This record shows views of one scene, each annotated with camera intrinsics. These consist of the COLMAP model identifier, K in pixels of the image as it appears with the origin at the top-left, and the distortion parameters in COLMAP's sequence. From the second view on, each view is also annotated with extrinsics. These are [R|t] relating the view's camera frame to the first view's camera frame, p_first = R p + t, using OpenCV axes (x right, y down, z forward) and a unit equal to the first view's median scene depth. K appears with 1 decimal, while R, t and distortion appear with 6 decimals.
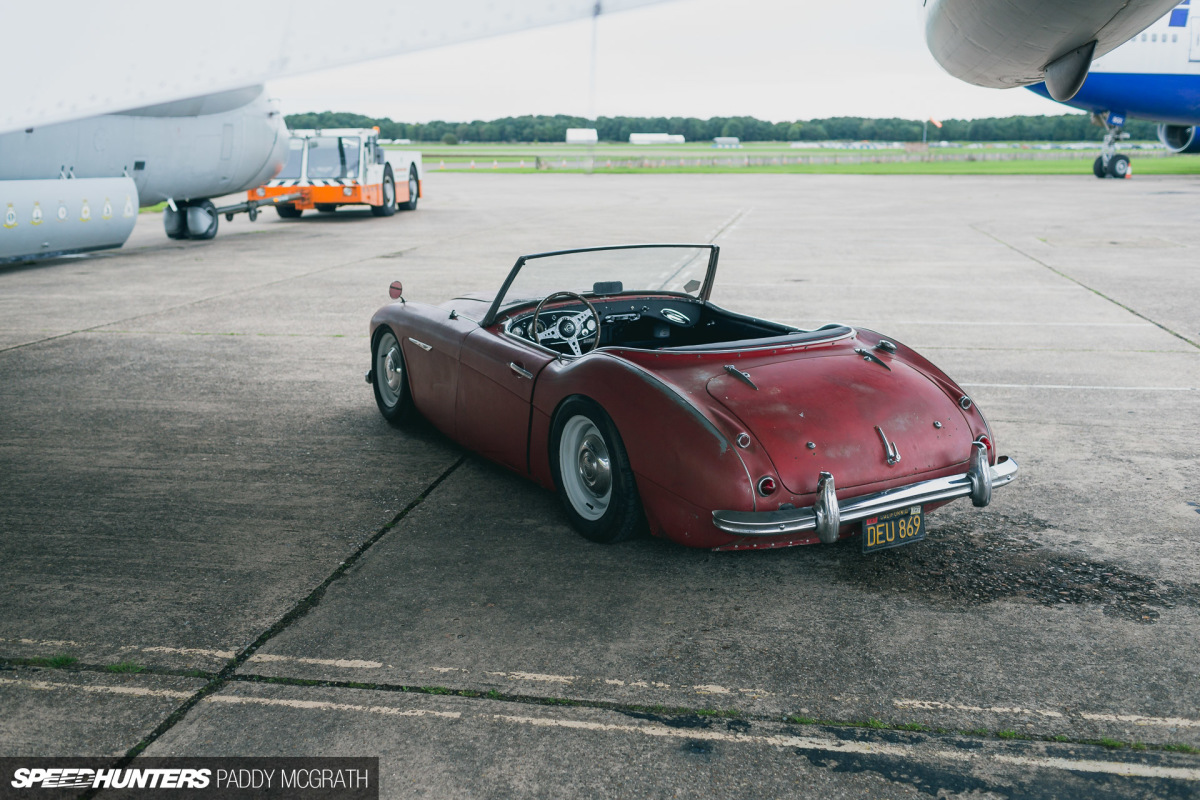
lens RADIAL K [[973.4, 0, 600.0], [0, 973.4, 400.0], [0, 0, 1]] dist [-0.001772, -0.001251]
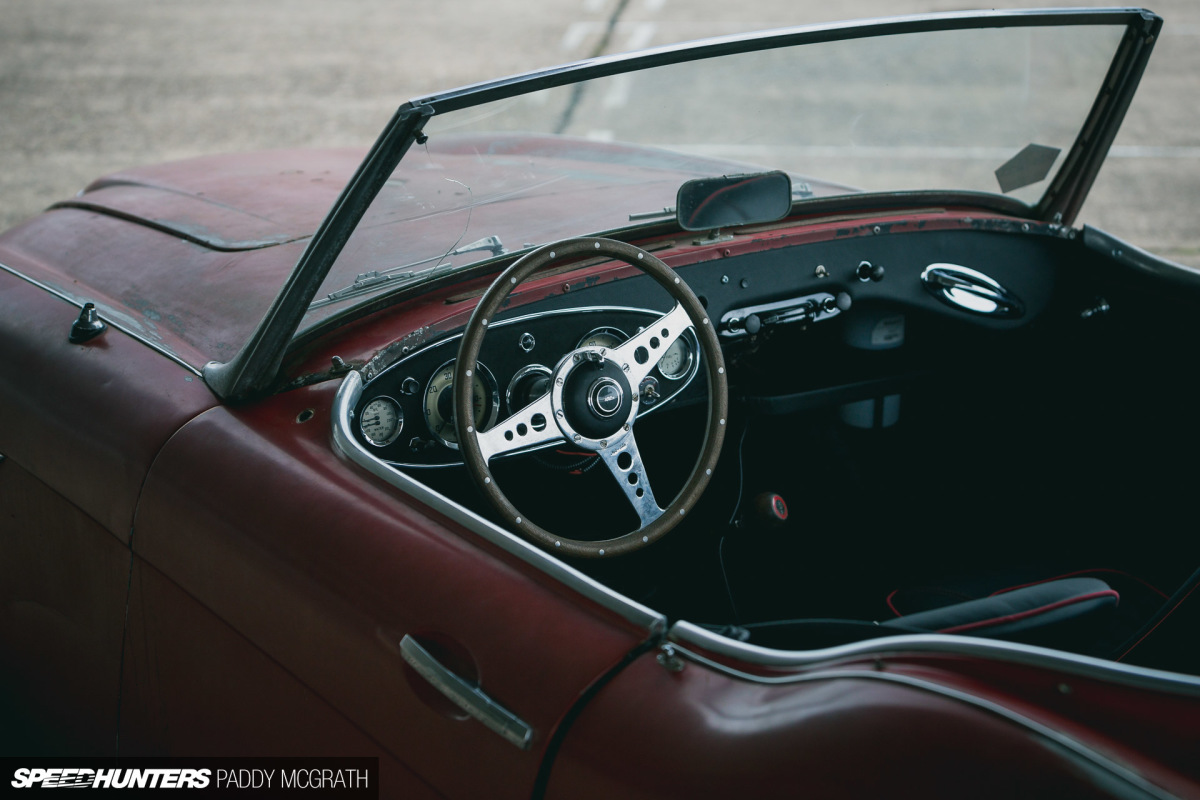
lens RADIAL K [[2464.0, 0, 600.0], [0, 2464.0, 400.0], [0, 0, 1]] dist [-0.027182, -0.351964]
pose [[0.996589, -0.027946, 0.077646, -0.077940], [0.025055, 0.998965, 0.037967, -0.094627], [-0.078627, -0.035893, 0.996258, 0.413791]]
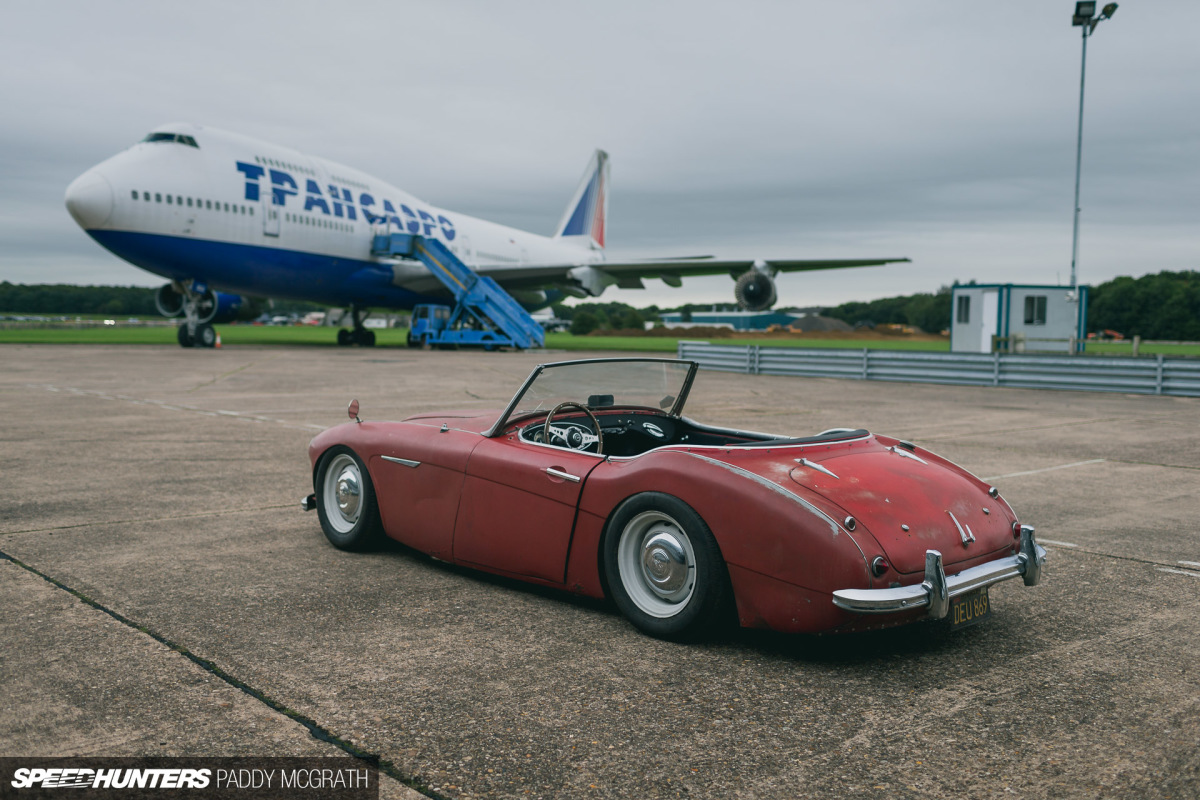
lens RADIAL K [[973.4, 0, 600.0], [0, 973.4, 400.0], [0, 0, 1]] dist [-0.001772, -0.001251]
pose [[0.978481, 0.000912, 0.206335, -0.213988], [0.030758, 0.988173, -0.150225, 0.038407], [-0.204032, 0.153339, 0.966881, 0.016158]]
